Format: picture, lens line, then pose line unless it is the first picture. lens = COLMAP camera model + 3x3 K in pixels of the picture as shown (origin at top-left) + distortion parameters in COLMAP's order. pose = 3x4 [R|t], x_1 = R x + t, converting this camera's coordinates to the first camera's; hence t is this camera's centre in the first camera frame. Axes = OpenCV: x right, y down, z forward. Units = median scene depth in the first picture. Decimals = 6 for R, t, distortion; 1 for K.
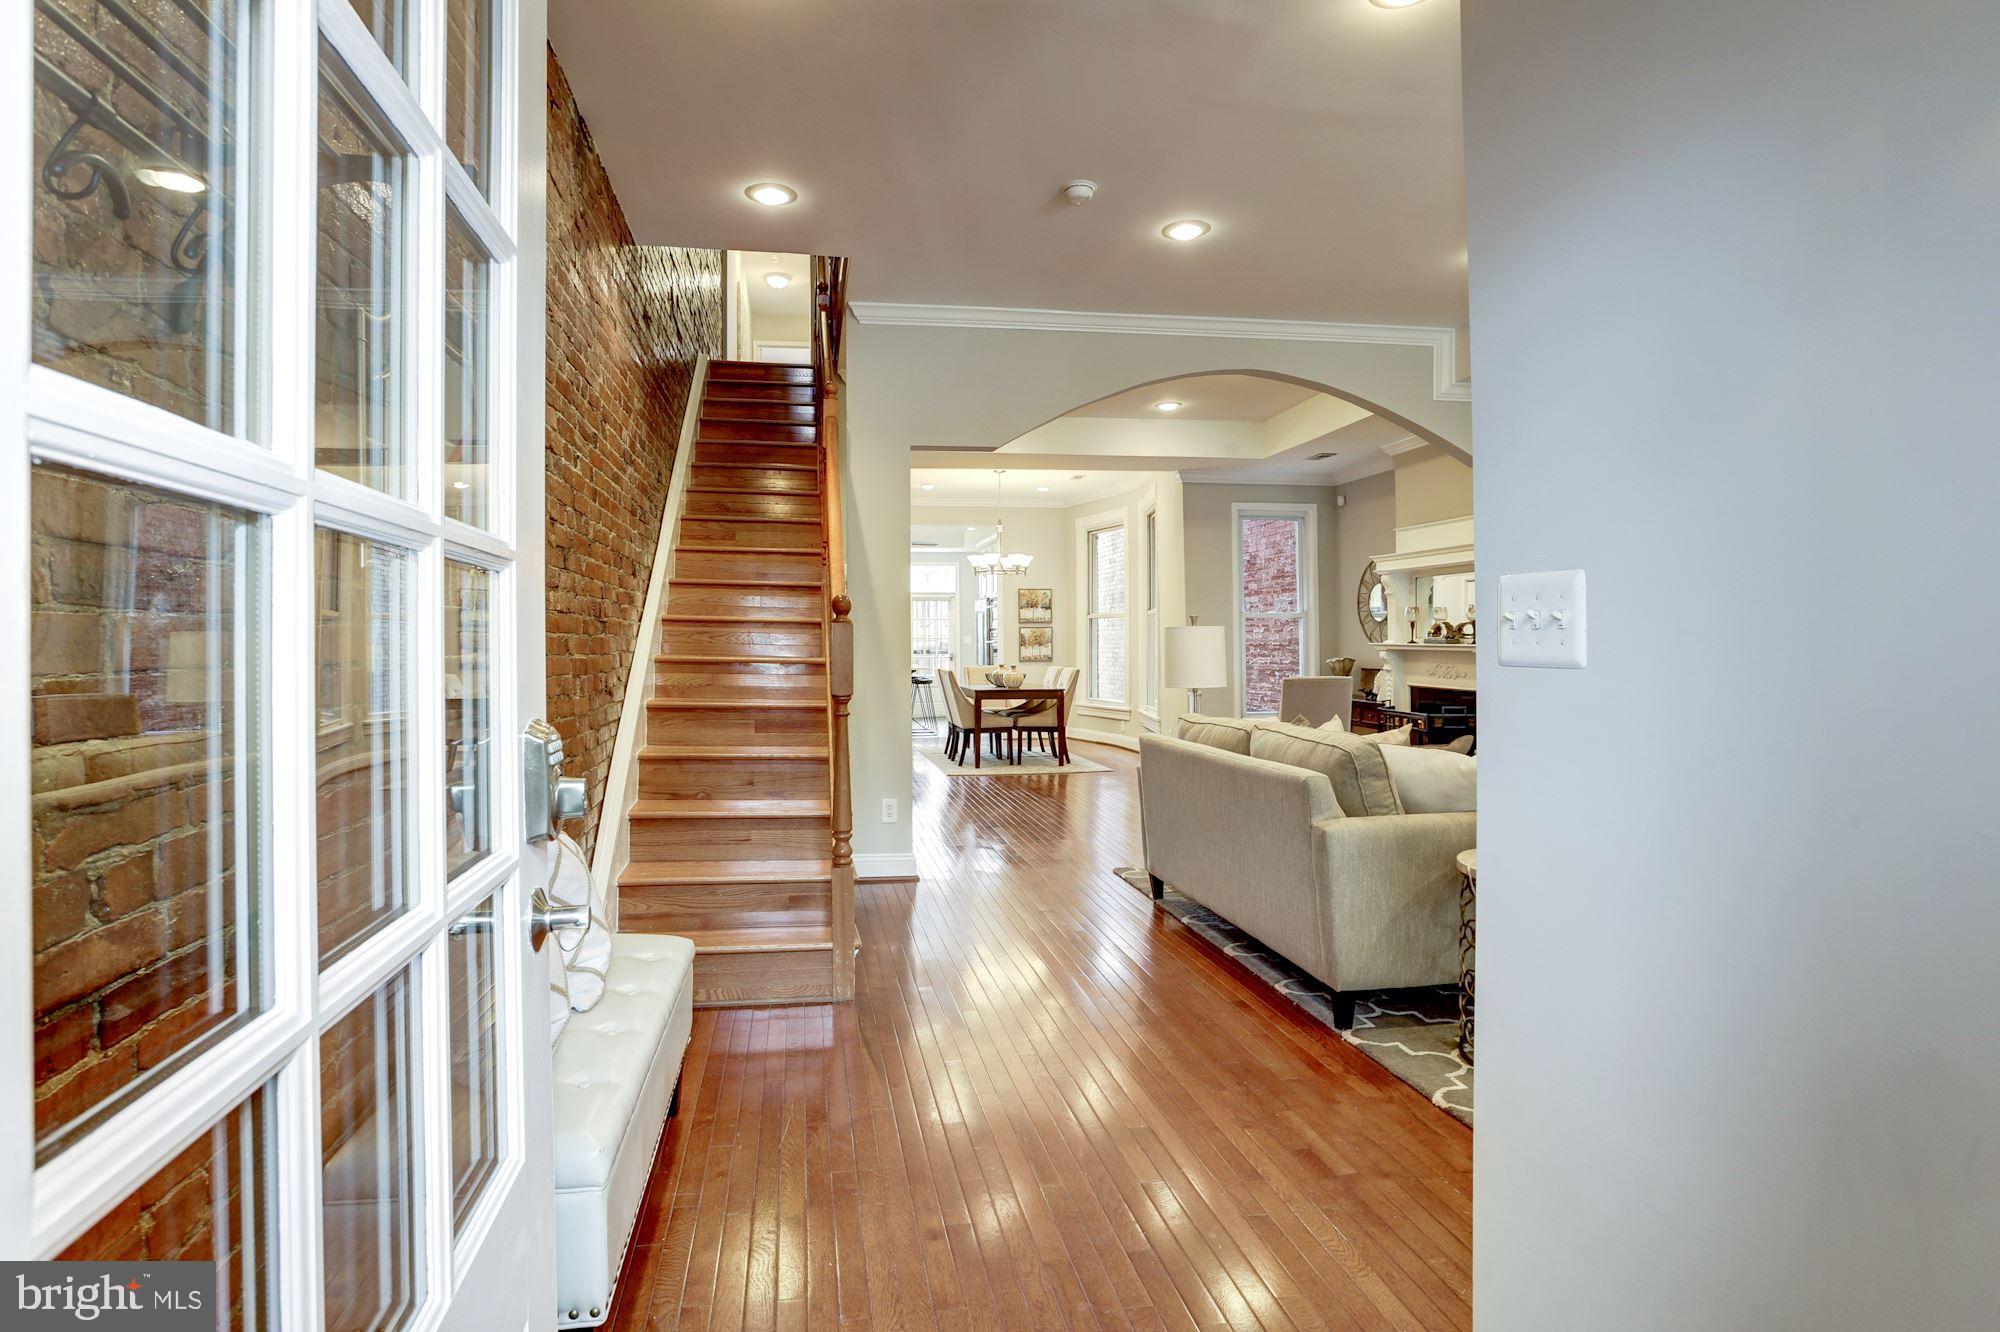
lens RADIAL K [[986.5, 0, 996.9], [0, 986.5, 653.2], [0, 0, 1]] dist [-0.044885, 0.000711]
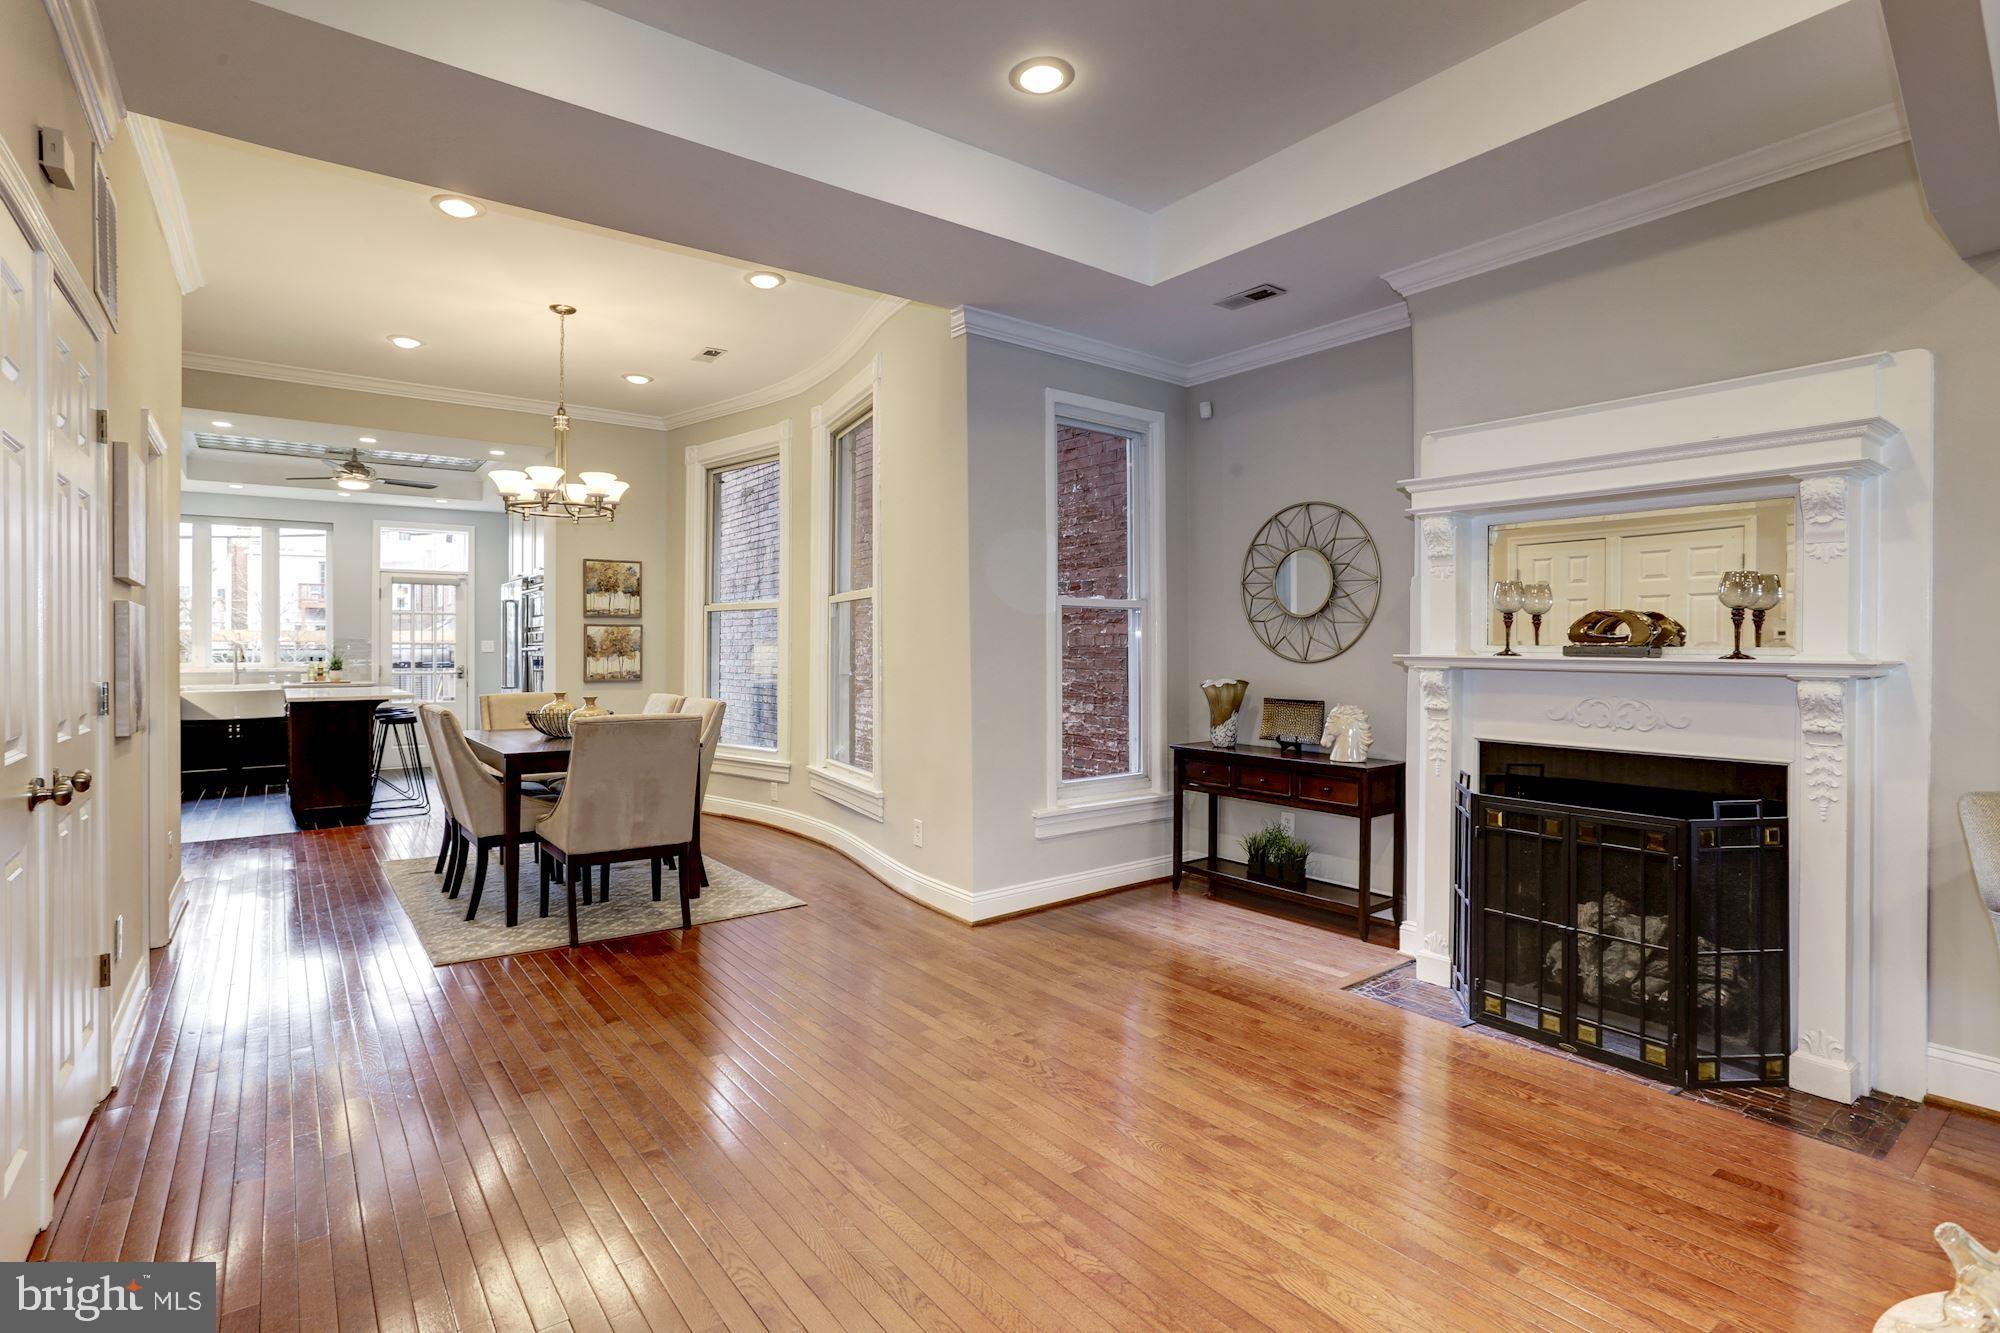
lens RADIAL K [[978.8, 0, 991.8], [0, 978.8, 647.7], [0, 0, 1]] dist [-0.036849, 0.017678]
pose [[0.900924, 0.003996, 0.433958, -0.013319], [0.001717, 0.999917, -0.012771, -0.005631], [-0.433973, 0.012251, 0.900842, 0.455373]]
